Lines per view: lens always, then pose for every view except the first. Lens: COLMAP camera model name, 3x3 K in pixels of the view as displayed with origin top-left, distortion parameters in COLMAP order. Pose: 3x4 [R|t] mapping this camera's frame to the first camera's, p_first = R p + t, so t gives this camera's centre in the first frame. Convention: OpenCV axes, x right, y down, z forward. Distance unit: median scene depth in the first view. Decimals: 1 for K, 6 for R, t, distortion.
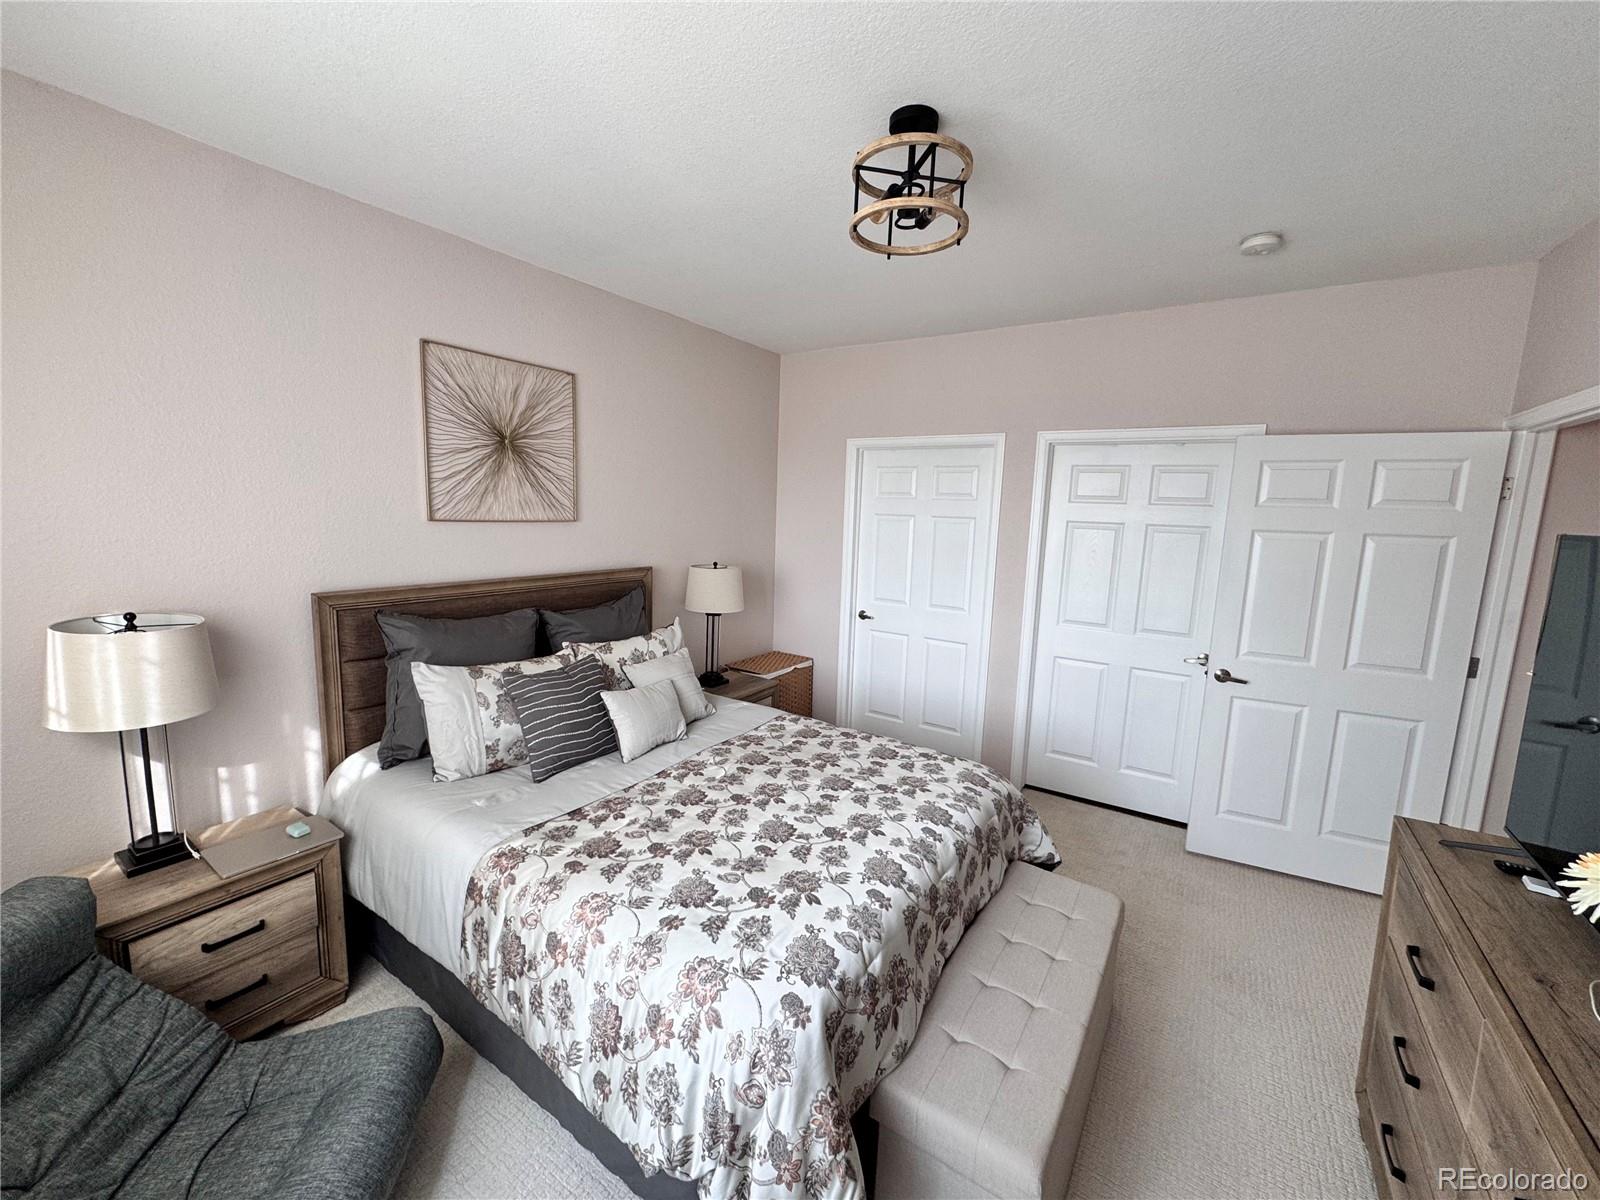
lens RADIAL K [[638.8, 0, 800.3], [0, 638.8, 596.9], [0, 0, 1]] dist [-0.002055, 0.000434]
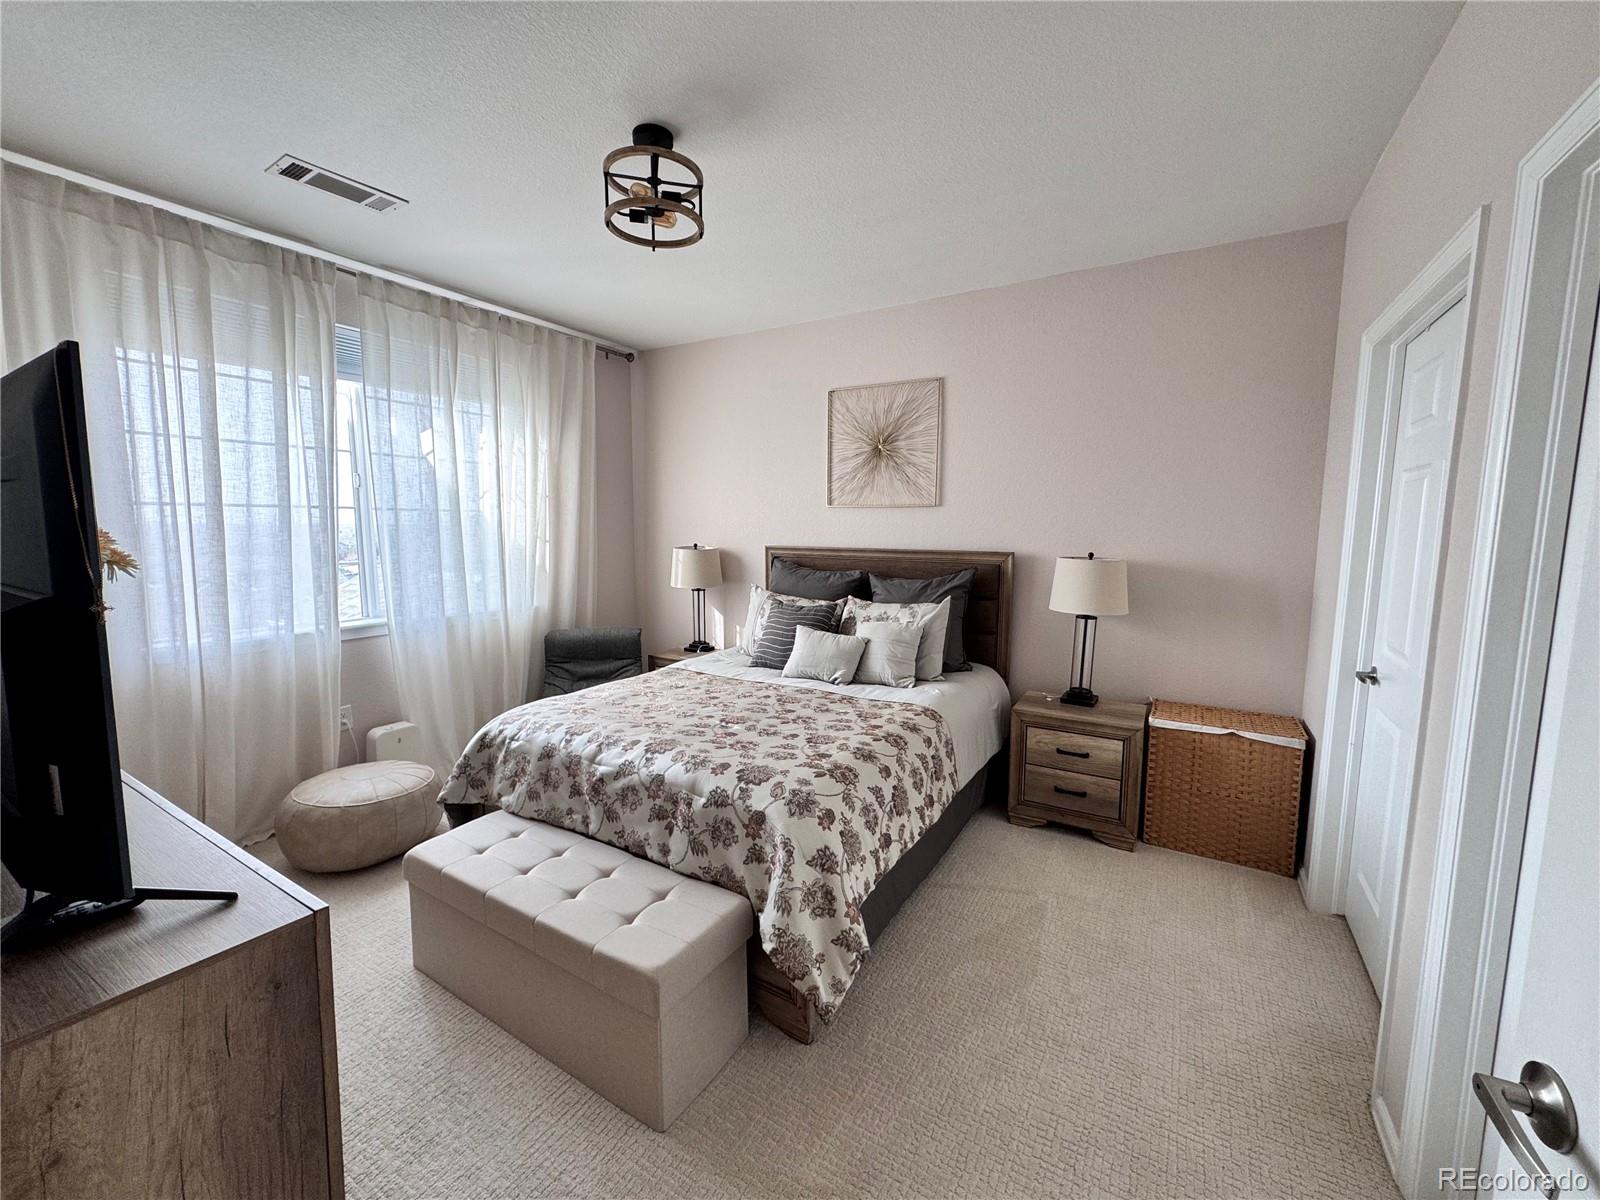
lens RADIAL K [[638.8, 0, 800.3], [0, 638.8, 596.9], [0, 0, 1]] dist [-0.002055, 0.000434]
pose [[0.037845, 0.080087, -0.996069, 0.889037], [-0.143174, 0.986934, 0.073912, -0.008302], [0.988974, 0.139814, 0.048817, 0.808261]]
